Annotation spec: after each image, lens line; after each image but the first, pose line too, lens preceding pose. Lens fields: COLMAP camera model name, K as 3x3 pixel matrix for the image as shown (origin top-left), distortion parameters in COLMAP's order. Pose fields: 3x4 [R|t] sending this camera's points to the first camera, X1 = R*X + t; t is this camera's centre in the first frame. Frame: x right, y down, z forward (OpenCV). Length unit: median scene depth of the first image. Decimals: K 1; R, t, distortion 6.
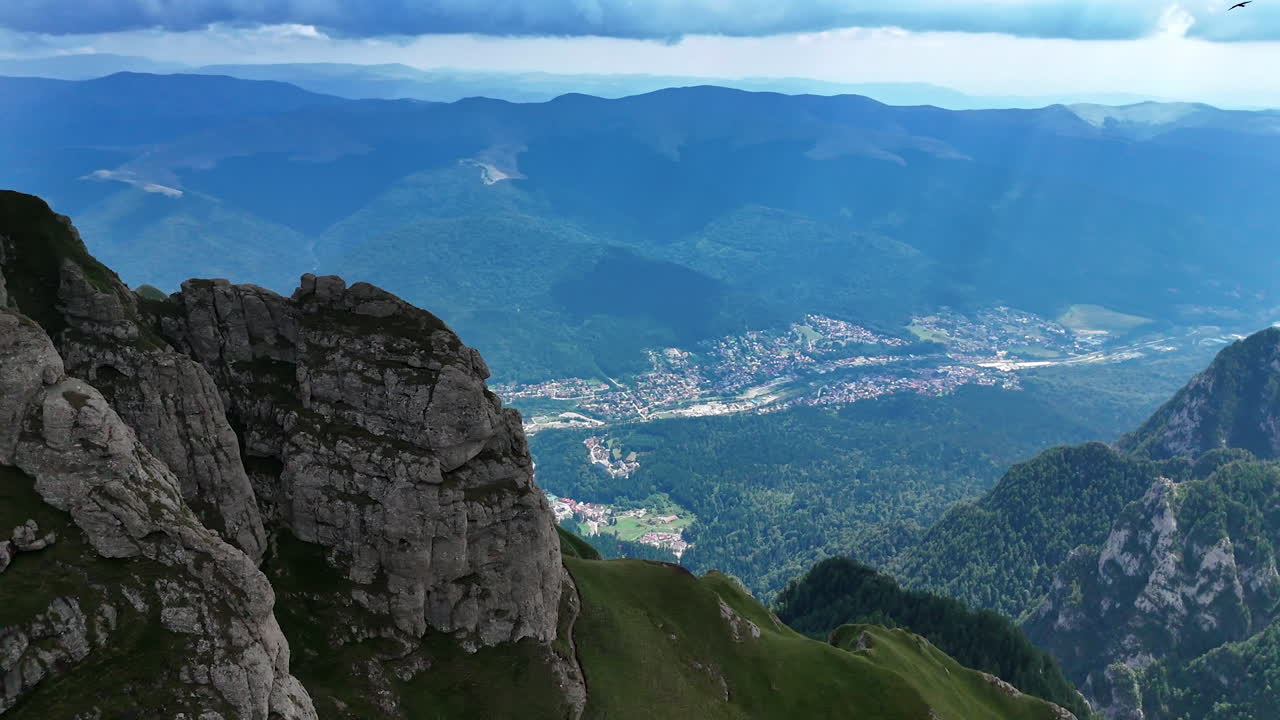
lens RADIAL K [[940.1, 0, 644.9], [0, 940.1, 358.4], [0, 0, 1]] dist [0.032085, 0.000213]
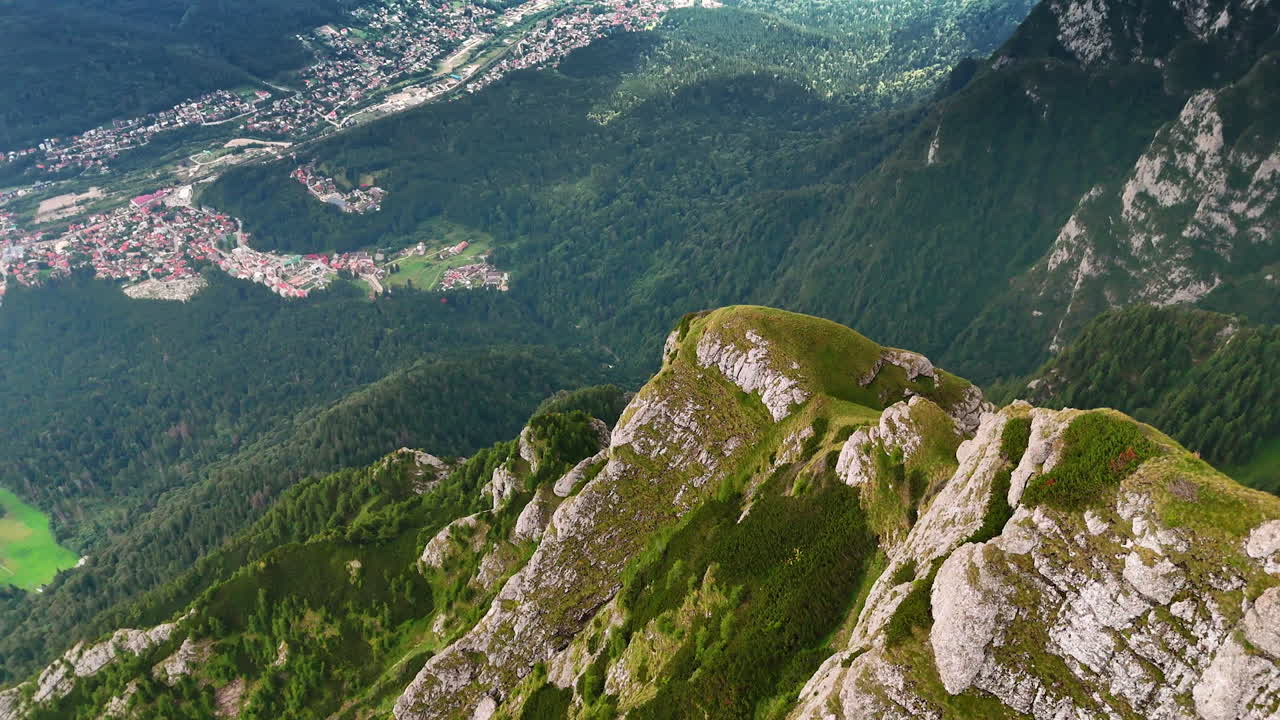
lens RADIAL K [[940.1, 0, 637.0], [0, 940.1, 368.1], [0, 0, 1]] dist [0.032085, 0.000213]
pose [[0.886846, -0.308561, 0.343939, -0.169412], [0.160622, 0.903799, 0.396670, -0.041795], [-0.433249, -0.296541, 0.851093, 0.211943]]
